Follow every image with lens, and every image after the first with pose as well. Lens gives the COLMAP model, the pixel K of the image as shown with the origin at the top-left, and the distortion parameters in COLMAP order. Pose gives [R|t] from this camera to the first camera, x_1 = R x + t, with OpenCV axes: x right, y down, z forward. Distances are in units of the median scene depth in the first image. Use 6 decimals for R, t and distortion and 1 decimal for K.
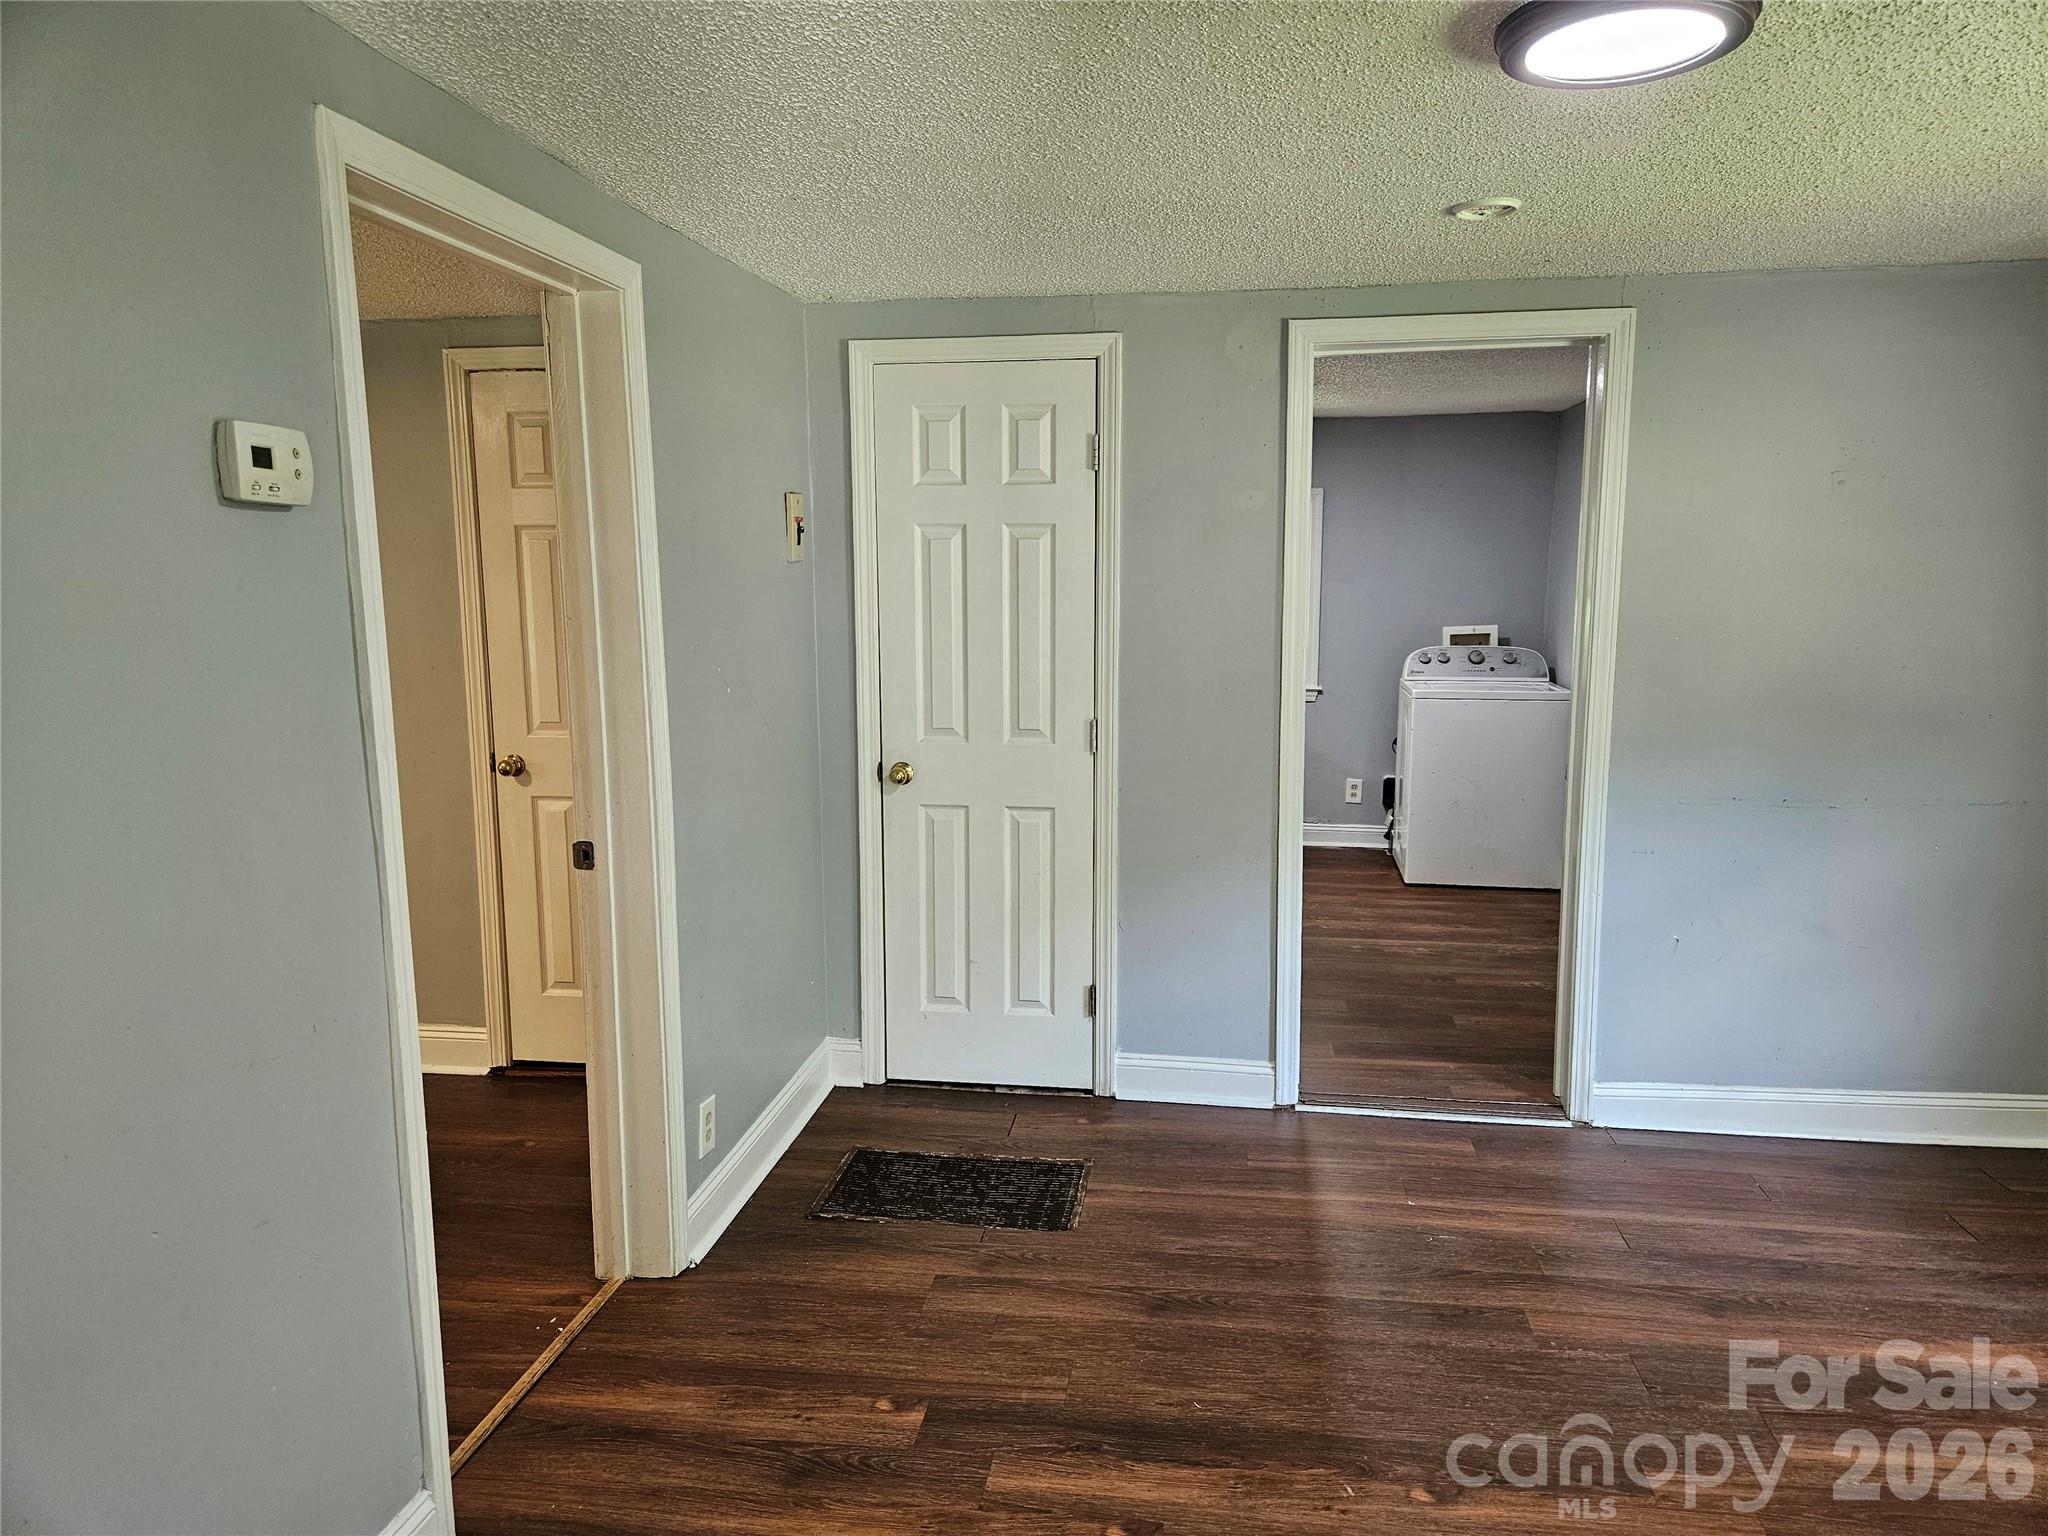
lens RADIAL K [[1369.0, 0, 1028.7], [0, 1369.0, 770.1], [0, 0, 1]] dist [0.059534, -0.045387]
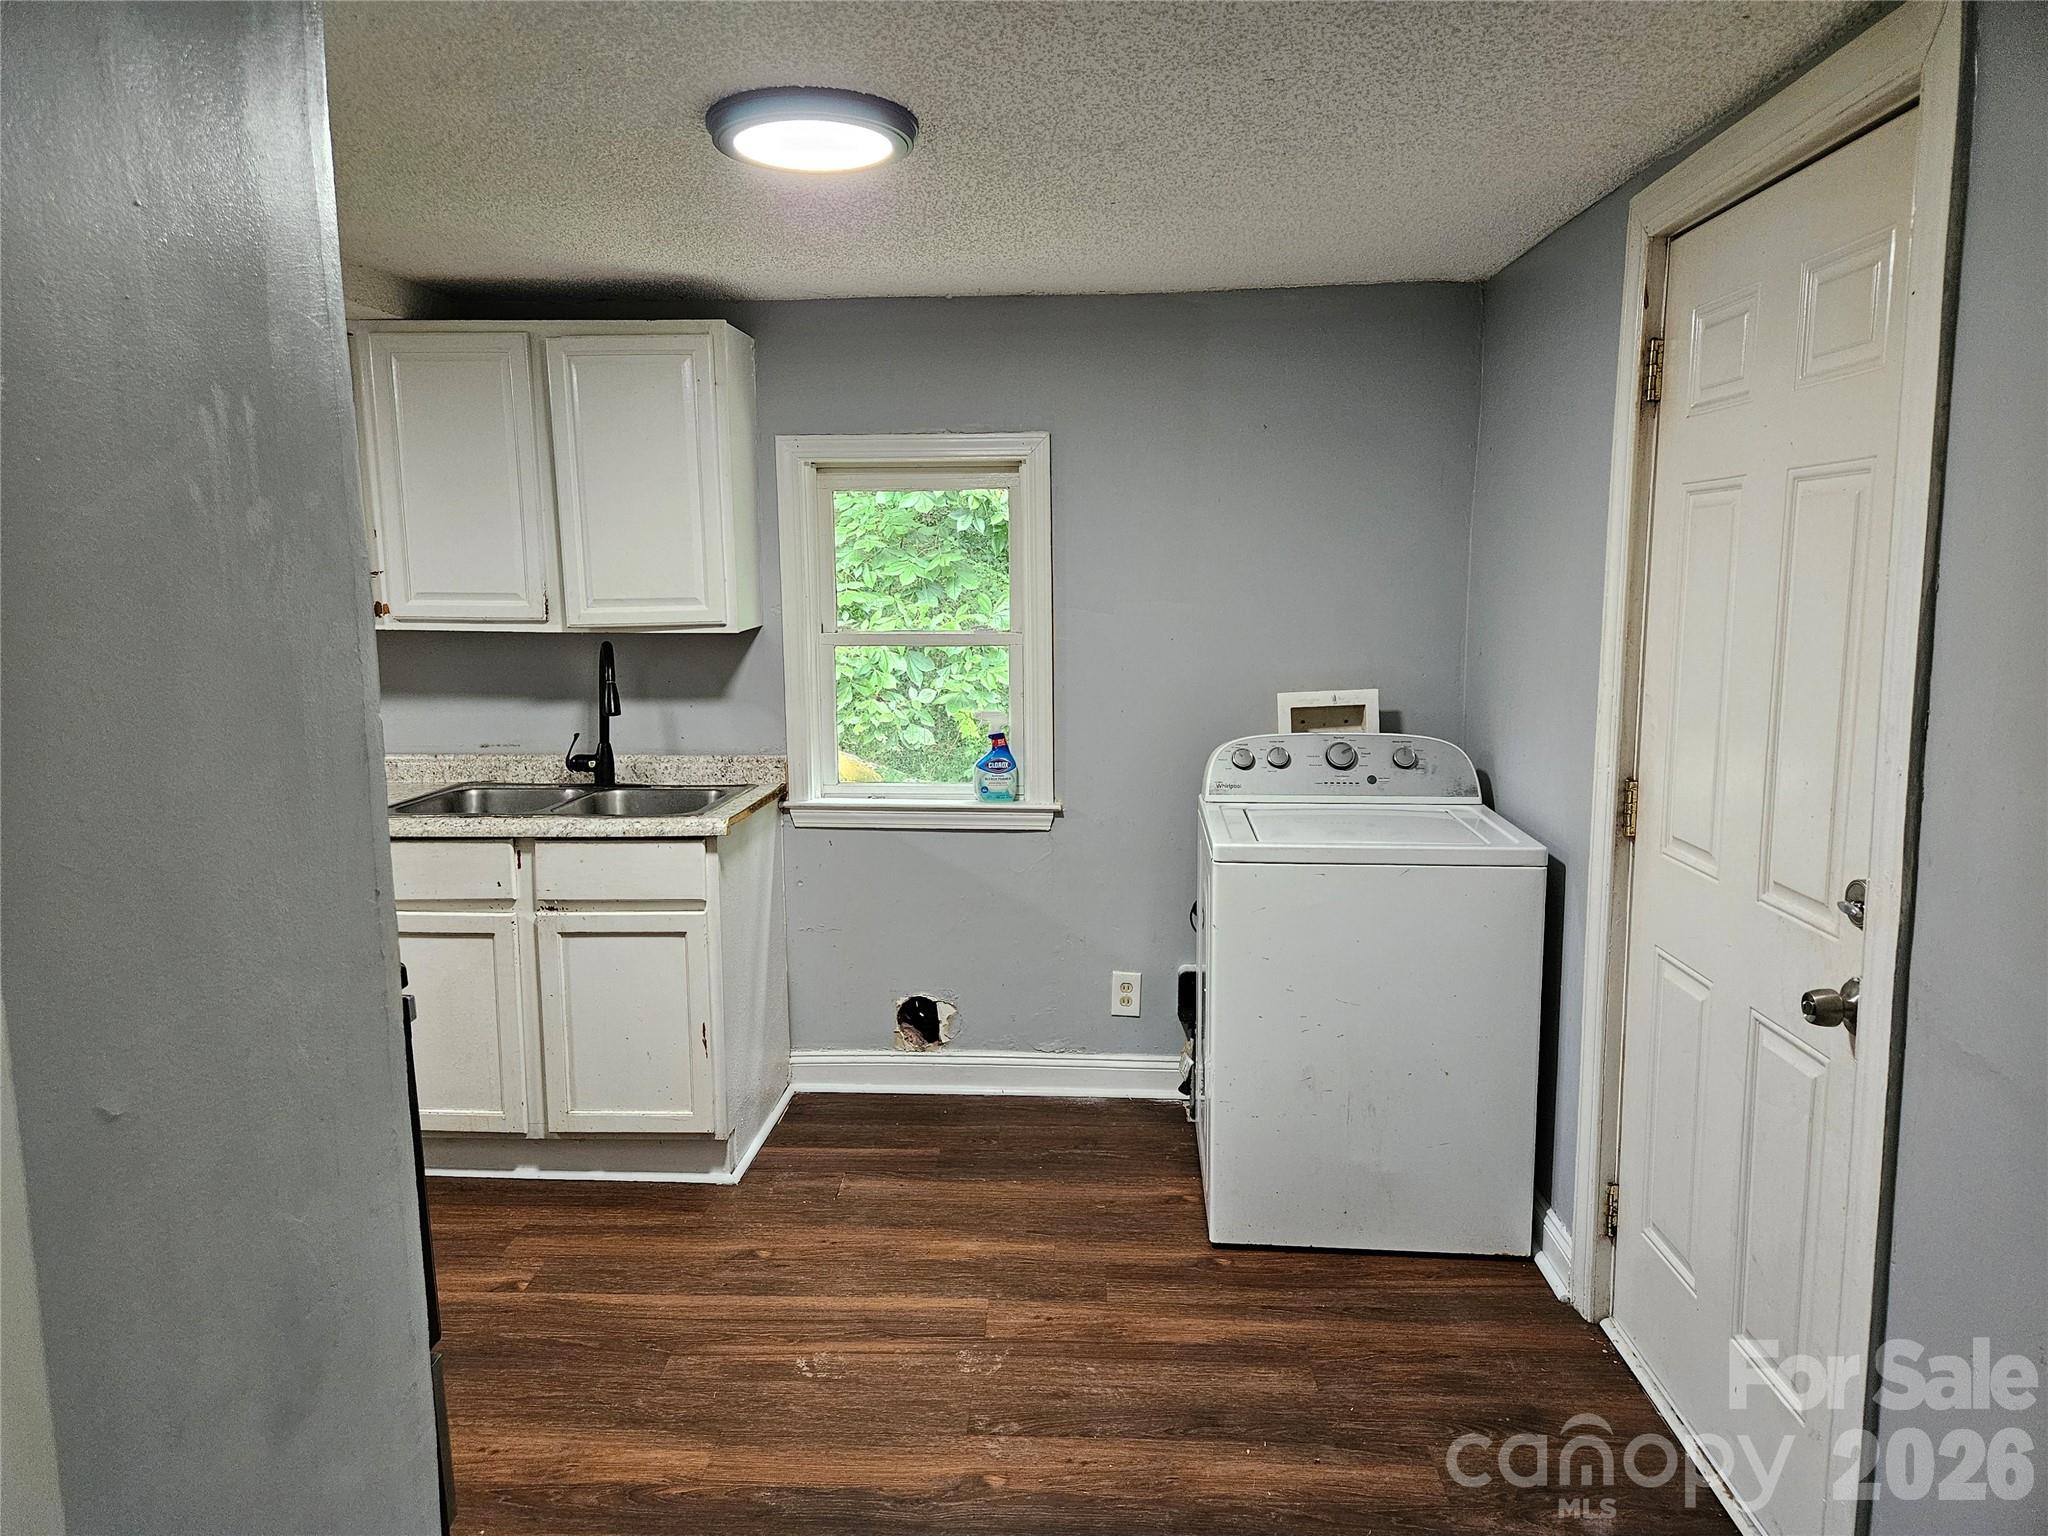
lens RADIAL K [[1369.0, 0, 1016.2], [0, 1369.0, 758.1], [0, 0, 1]] dist [0.059534, -0.045387]
pose [[0.995757, -0.018666, 0.090111, 0.153974], [0.019564, 0.999767, -0.009094, -0.076826], [-0.089920, 0.010818, 0.995890, 0.487410]]
